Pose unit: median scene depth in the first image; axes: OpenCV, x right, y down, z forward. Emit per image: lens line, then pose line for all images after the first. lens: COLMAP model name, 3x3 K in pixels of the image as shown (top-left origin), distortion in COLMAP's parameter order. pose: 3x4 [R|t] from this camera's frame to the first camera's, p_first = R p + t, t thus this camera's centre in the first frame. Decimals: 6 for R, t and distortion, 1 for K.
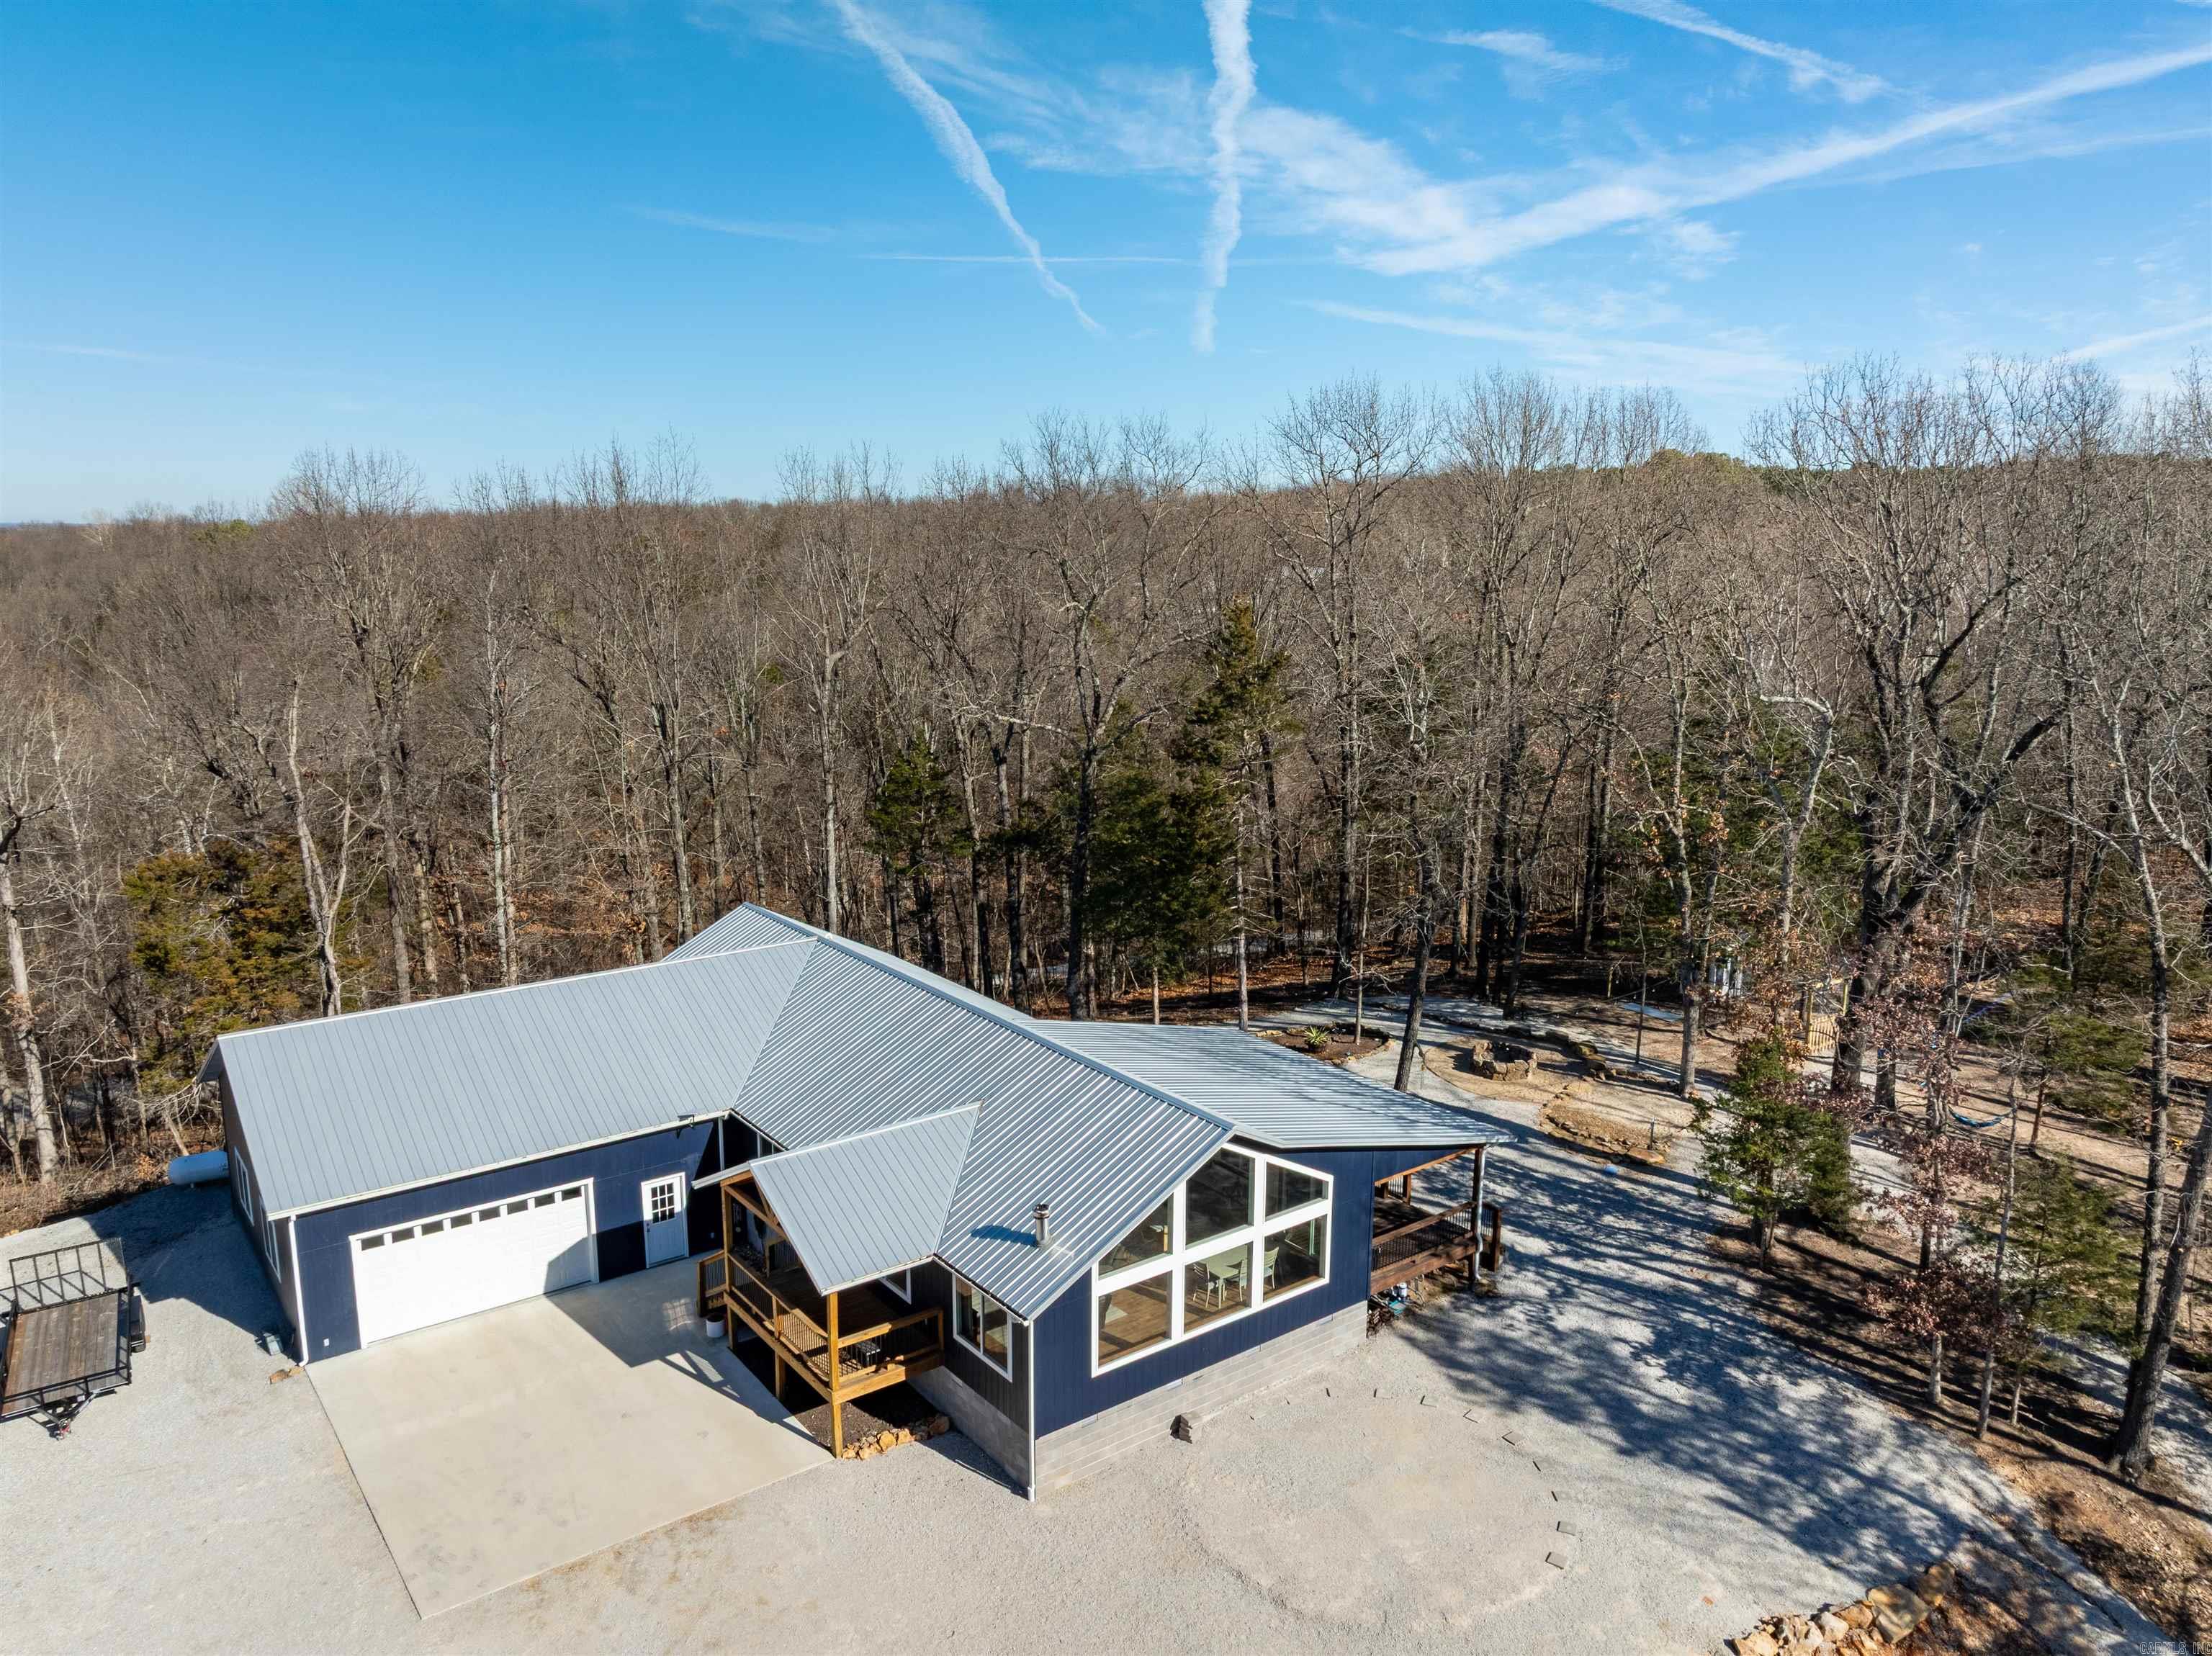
lens RADIAL K [[1566.4, 0, 1111.5], [0, 1566.4, 830.3], [0, 0, 1]] dist [-0.038253, 0.024634]
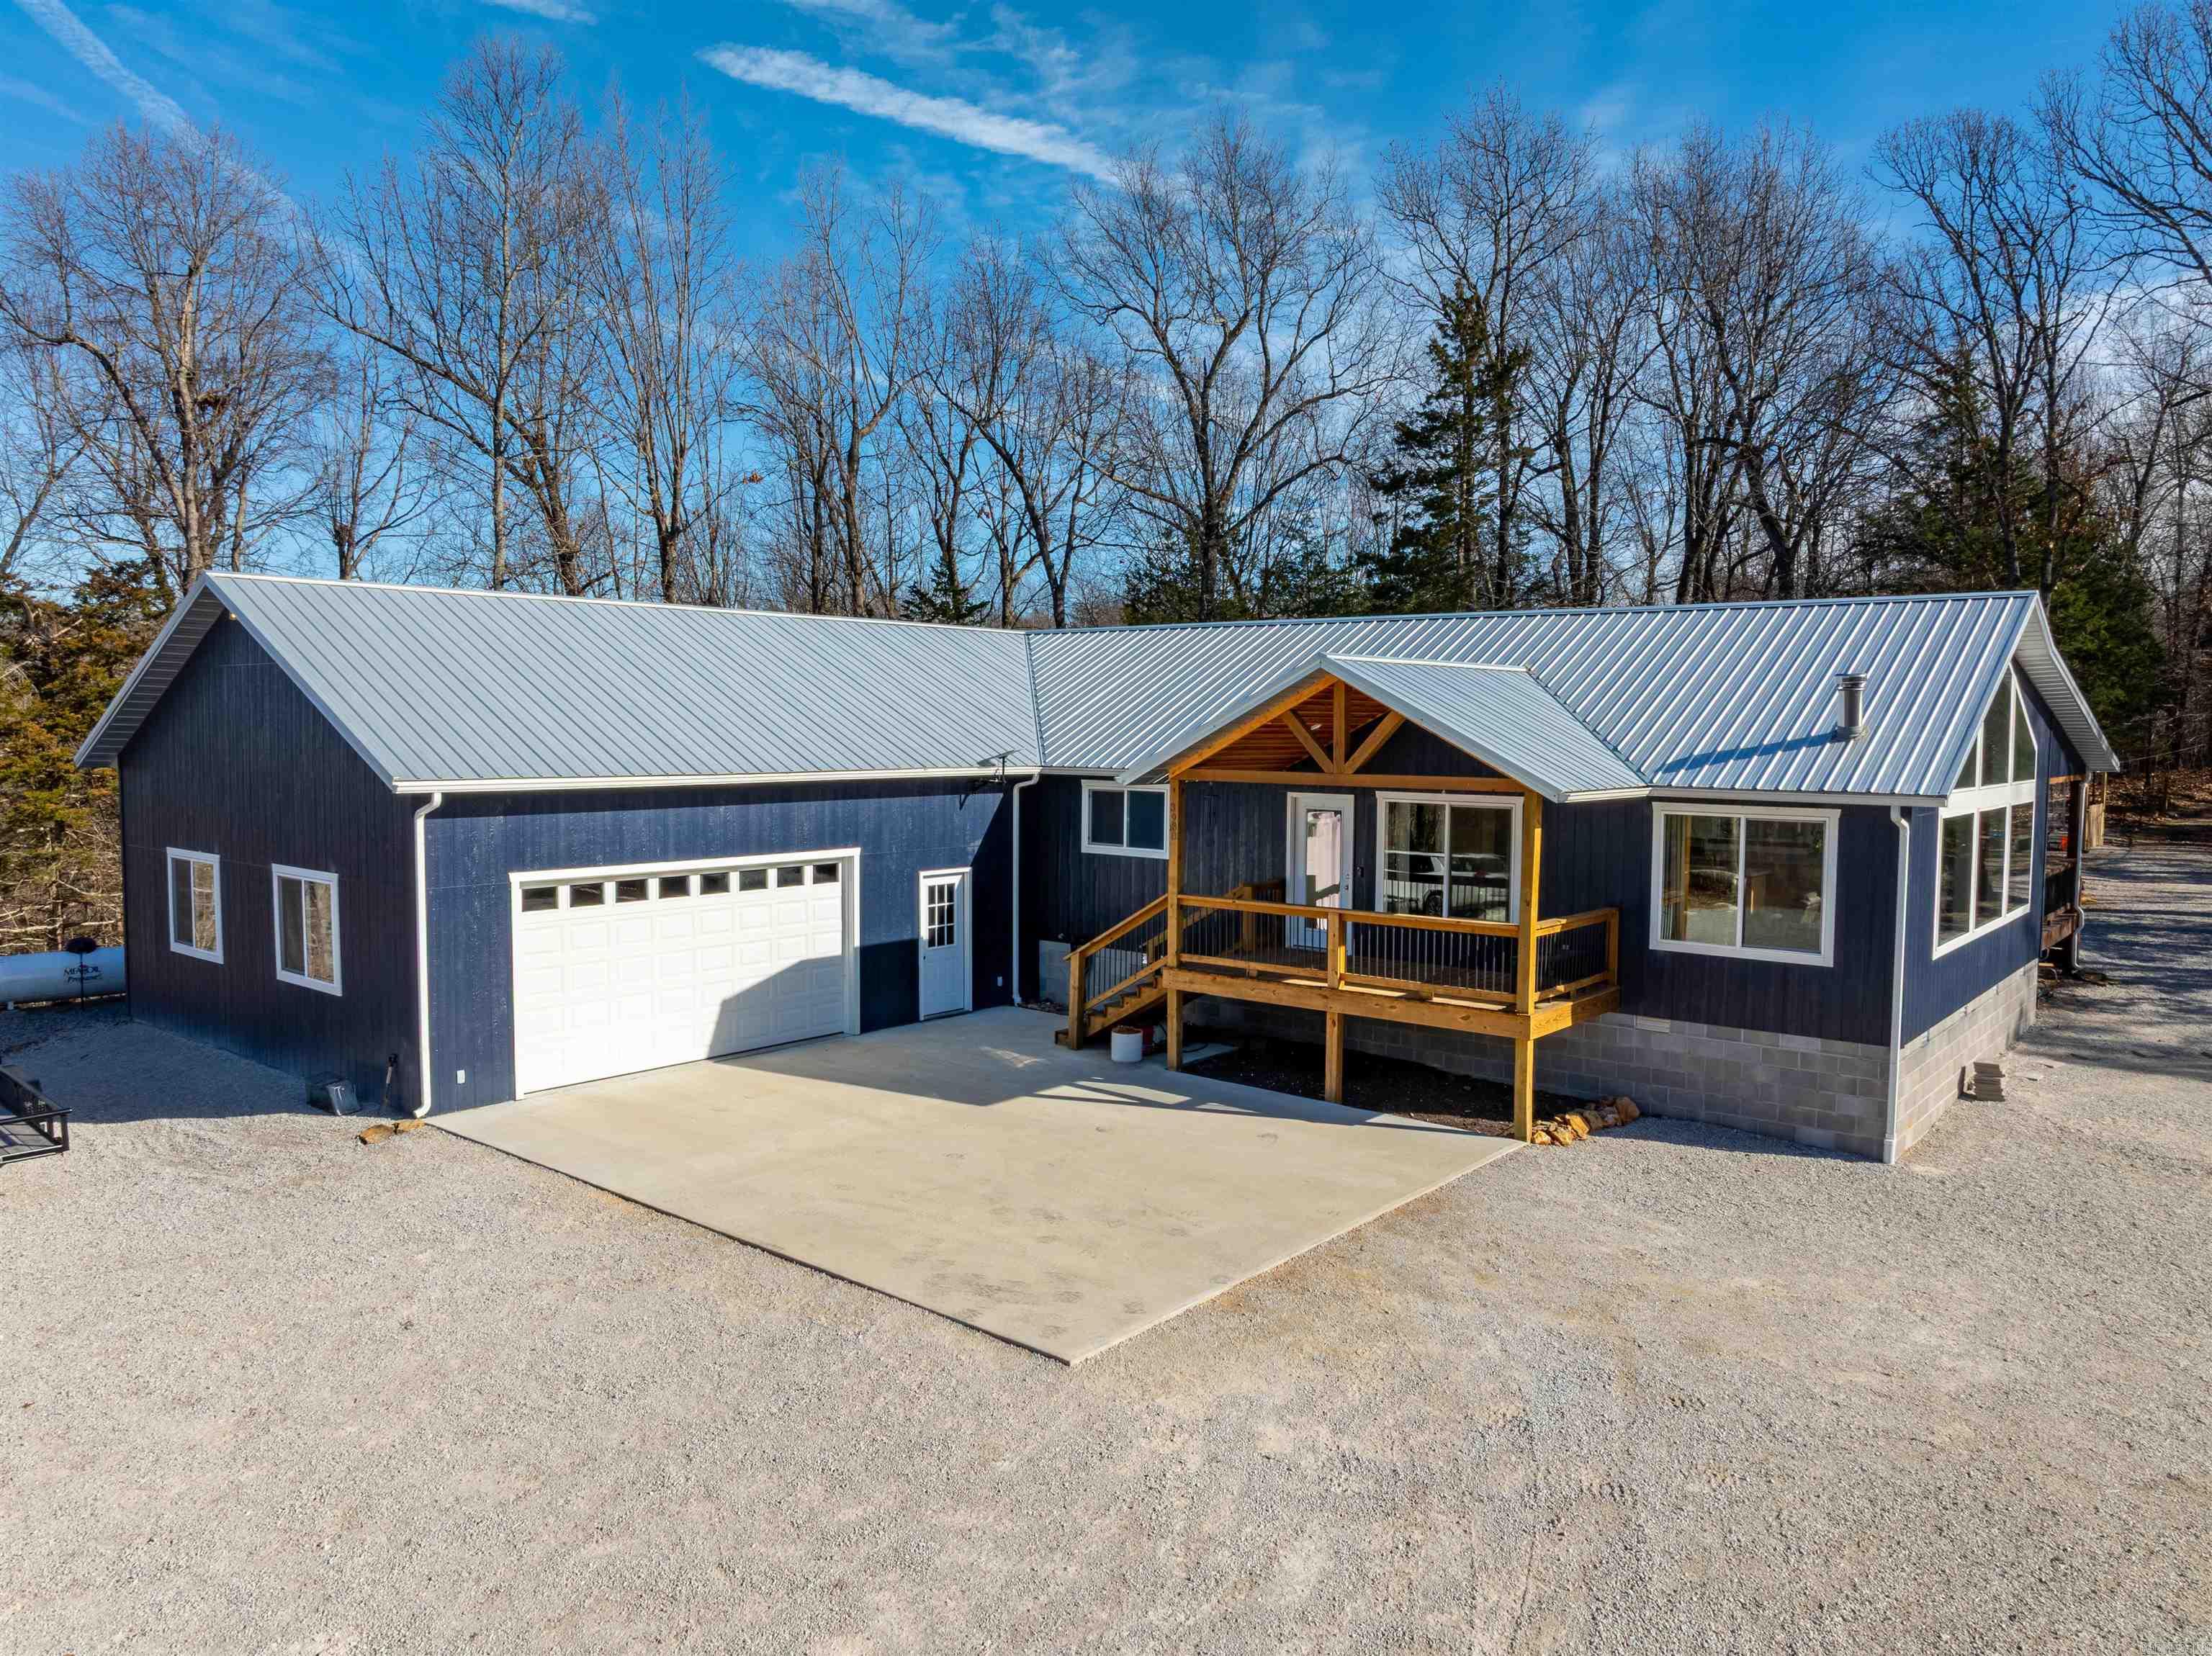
lens RADIAL K [[1568.2, 0, 1106.0], [0, 1568.2, 828.0], [0, 0, 1]] dist [-0.000305, 0.001610]
pose [[0.972577, -0.009876, 0.232372, -0.416698], [0.038459, 0.992173, -0.118798, 0.318812], [-0.229380, 0.124477, 0.965345, 0.427176]]
